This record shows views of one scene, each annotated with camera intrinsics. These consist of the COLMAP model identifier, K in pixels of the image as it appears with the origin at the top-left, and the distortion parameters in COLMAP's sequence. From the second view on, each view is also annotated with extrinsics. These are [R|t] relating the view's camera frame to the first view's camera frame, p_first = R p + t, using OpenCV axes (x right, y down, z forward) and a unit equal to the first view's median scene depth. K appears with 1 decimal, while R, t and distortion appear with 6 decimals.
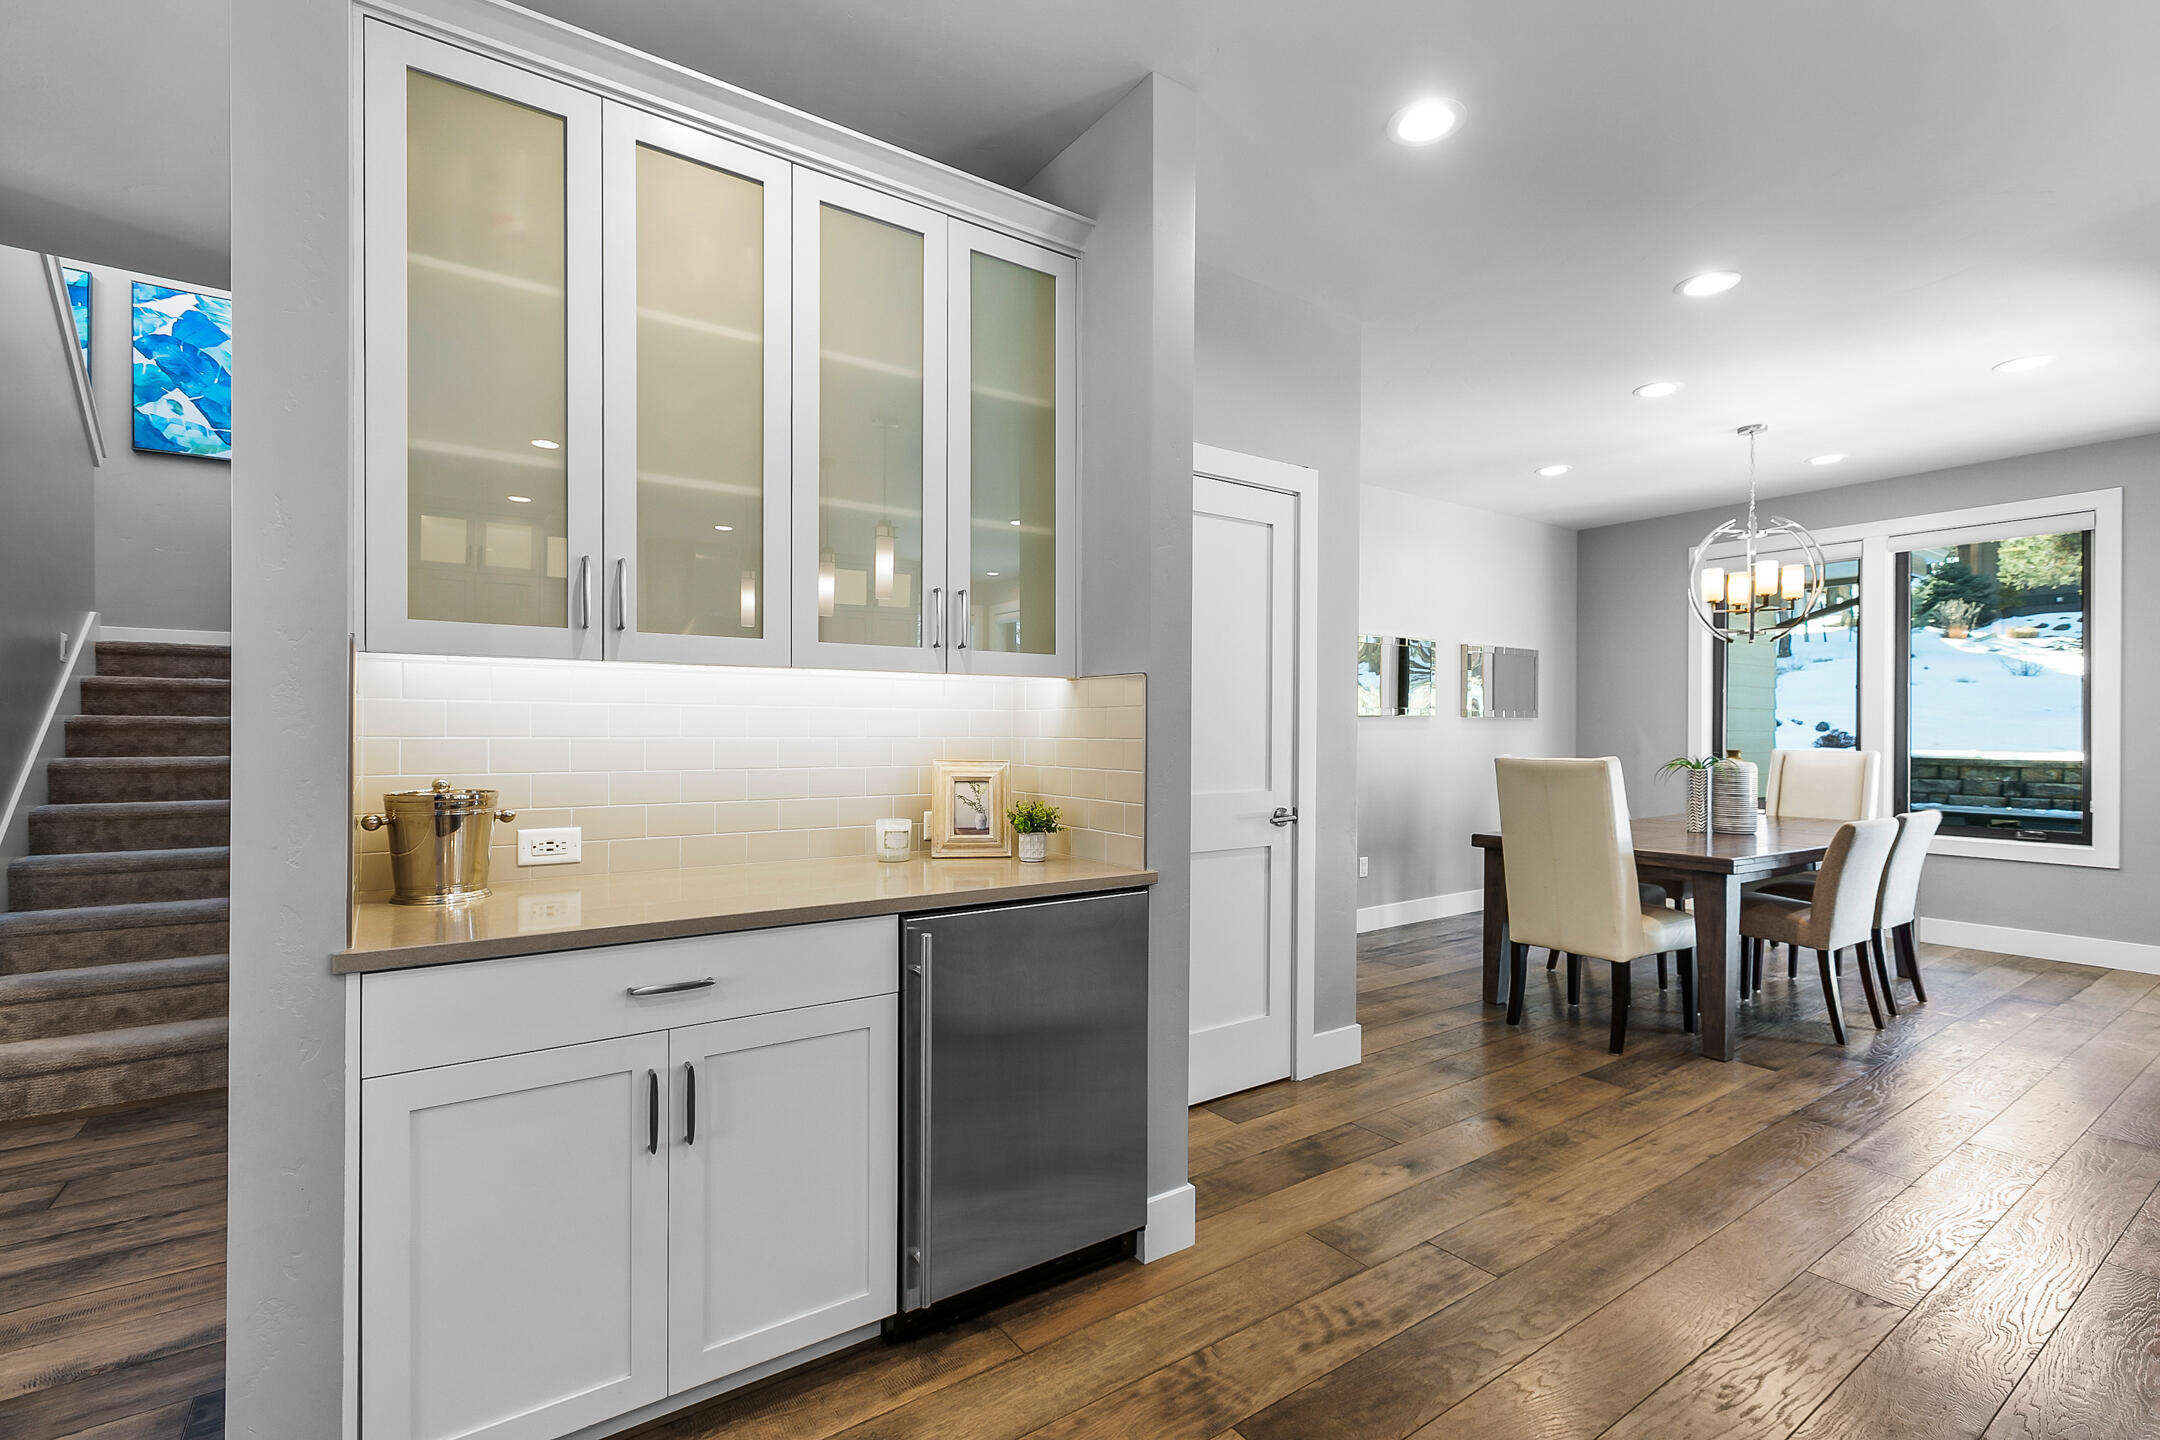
lens RADIAL K [[976.3, 0, 1058.4], [0, 976.3, 726.3], [0, 0, 1]] dist [-0.003357, -0.000620]
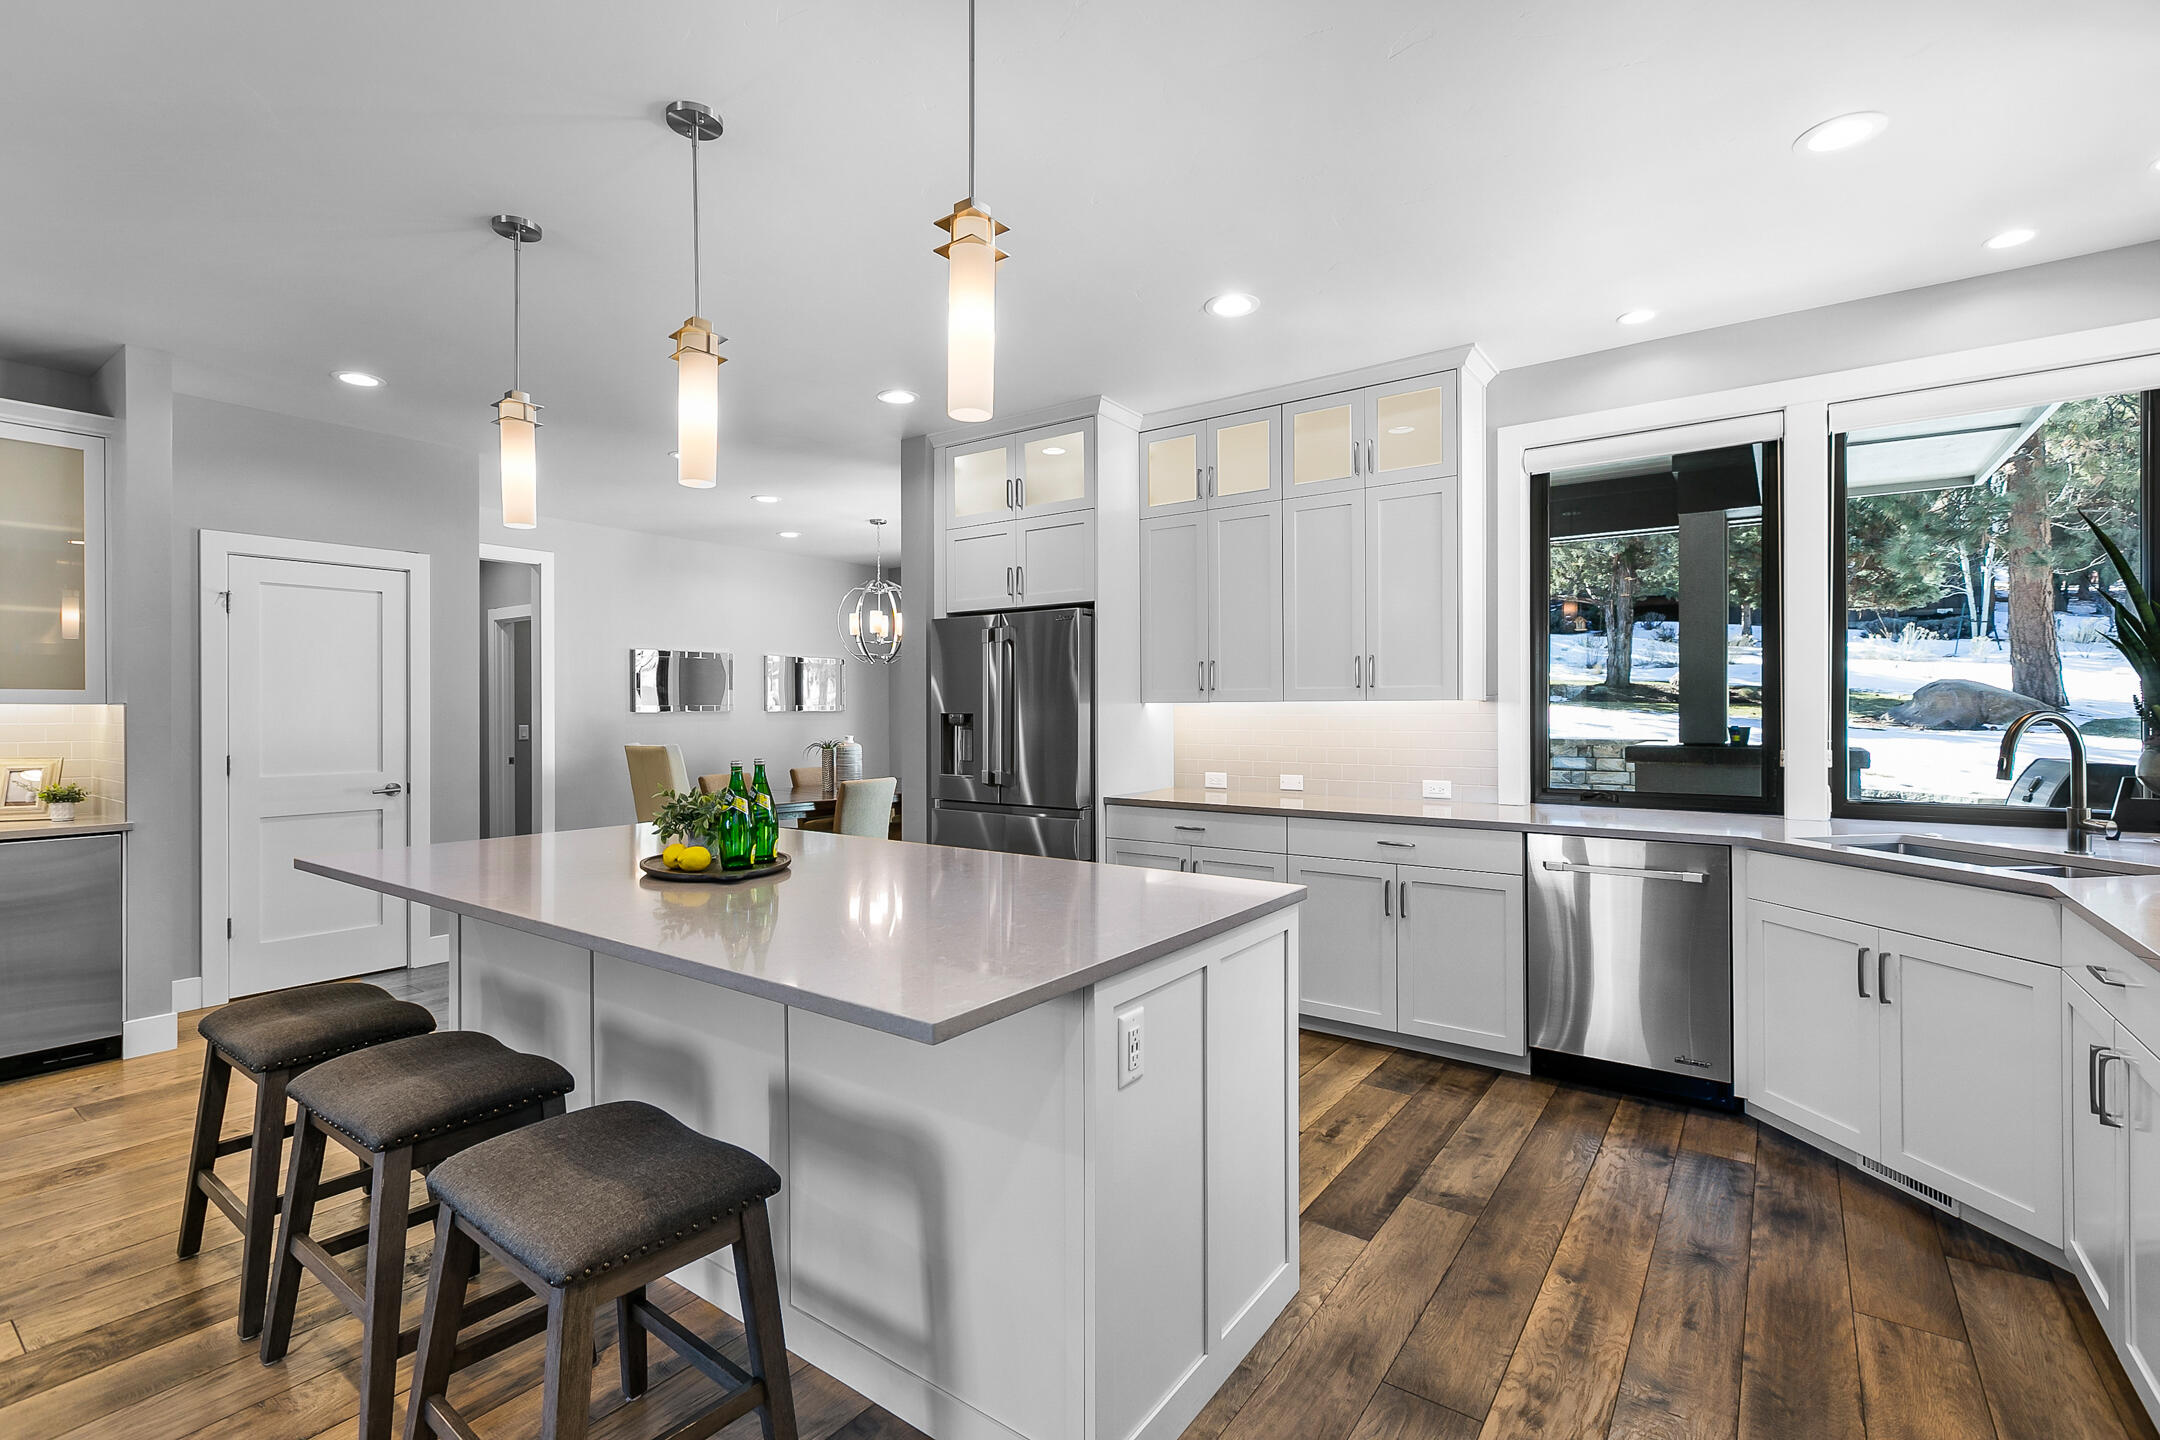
lens RADIAL K [[959.1, 0, 1085.8], [0, 959.1, 702.7], [0, 0, 1]] dist [-0.020070, -0.000270]
pose [[0.943777, -0.005764, 0.330532, 0.862880], [0.007998, 0.999953, -0.005400, -0.026182], [-0.330486, 0.007740, 0.943779, -0.813921]]
